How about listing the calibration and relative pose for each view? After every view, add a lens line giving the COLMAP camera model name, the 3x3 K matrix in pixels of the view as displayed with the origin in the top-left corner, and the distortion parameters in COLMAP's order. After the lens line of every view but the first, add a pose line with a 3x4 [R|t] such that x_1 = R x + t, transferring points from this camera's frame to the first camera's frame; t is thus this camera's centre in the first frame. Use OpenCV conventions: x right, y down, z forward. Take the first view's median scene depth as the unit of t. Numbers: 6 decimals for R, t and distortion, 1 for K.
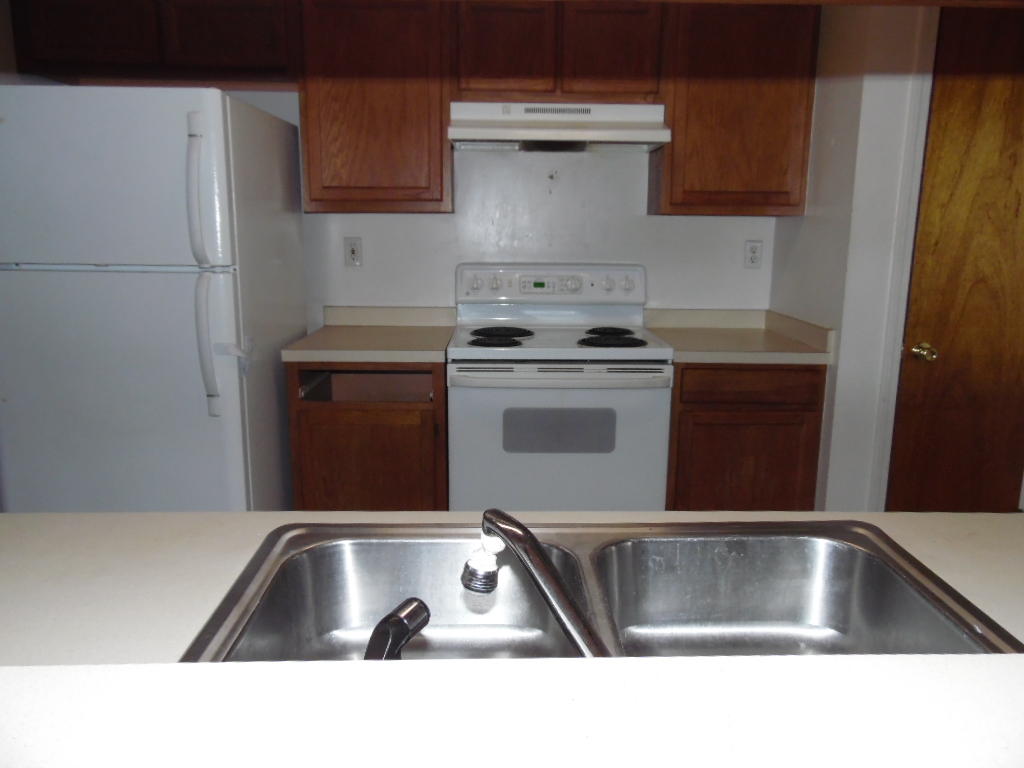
lens RADIAL K [[769.7, 0, 511.4], [0, 769.7, 383.1], [0, 0, 1]] dist [-0.005035, 0.025516]
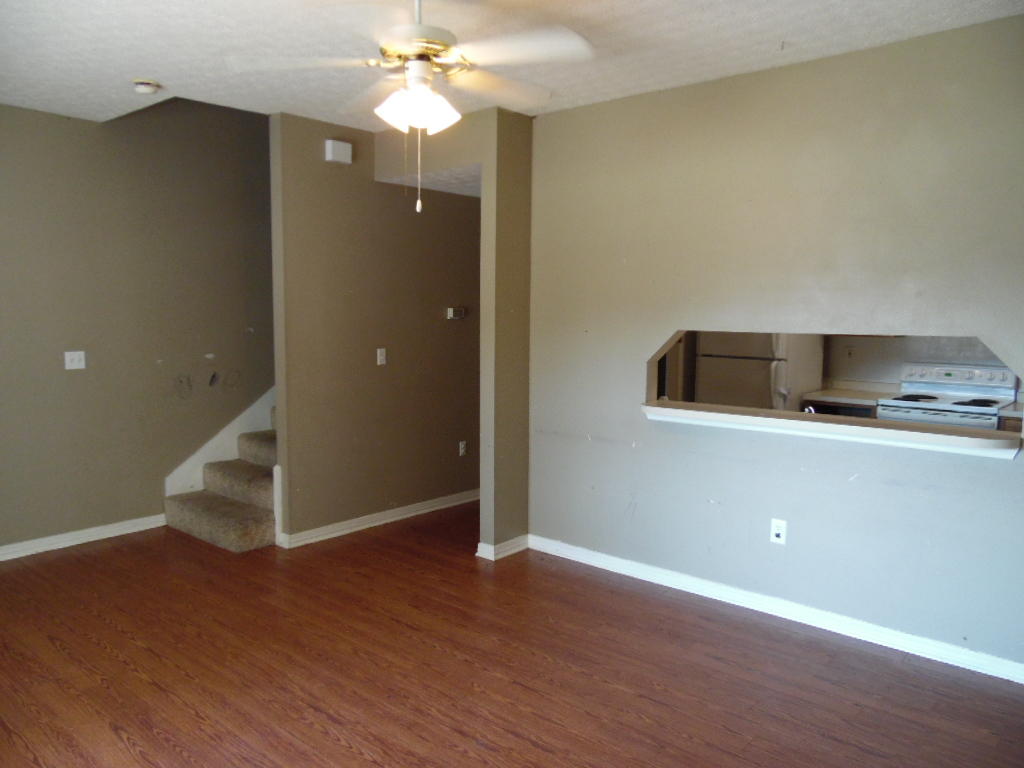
lens RADIAL K [[769.7, 0, 511.3], [0, 769.7, 382.6], [0, 0, 1]] dist [-0.005035, 0.025516]
pose [[0.733491, 0.062448, -0.676824, 0.539095], [-0.137420, 0.988831, -0.057689, 0.151888], [0.665662, 0.135324, 0.733881, -1.131873]]
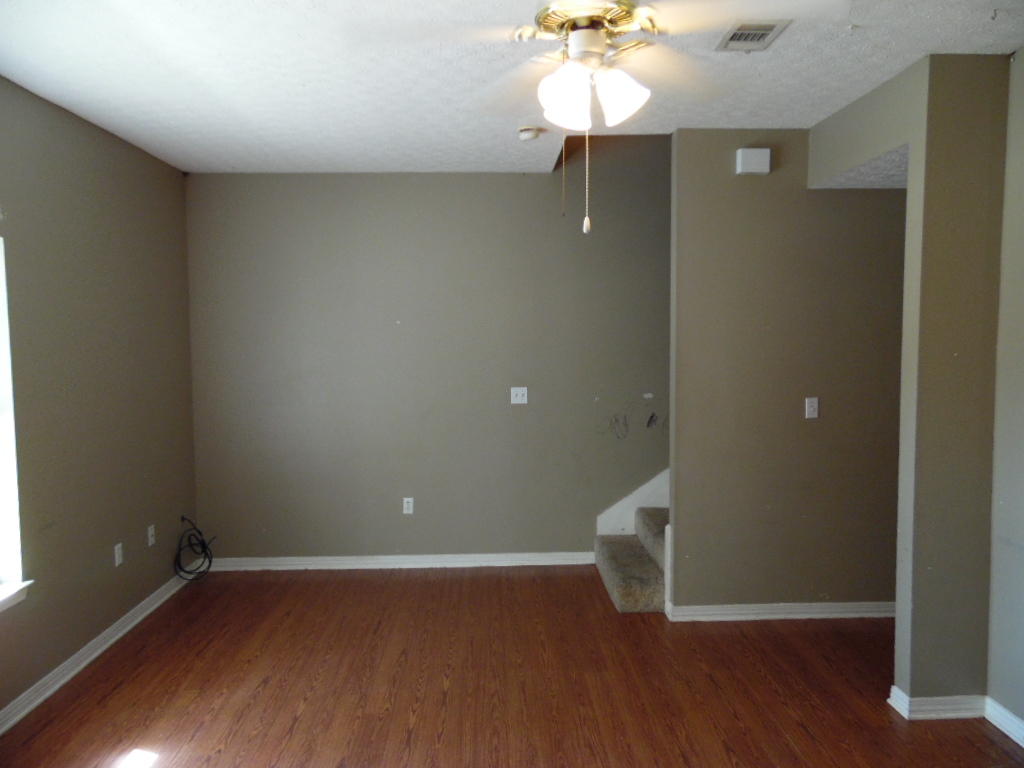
lens RADIAL K [[769.7, 0, 511.6], [0, 769.7, 382.6], [0, 0, 1]] dist [-0.005035, 0.025516]
pose [[0.008910, 0.054655, -0.998466, 0.514685], [-0.195246, 0.979382, 0.051868, 0.030079], [0.980714, 0.194484, 0.019398, -0.648199]]
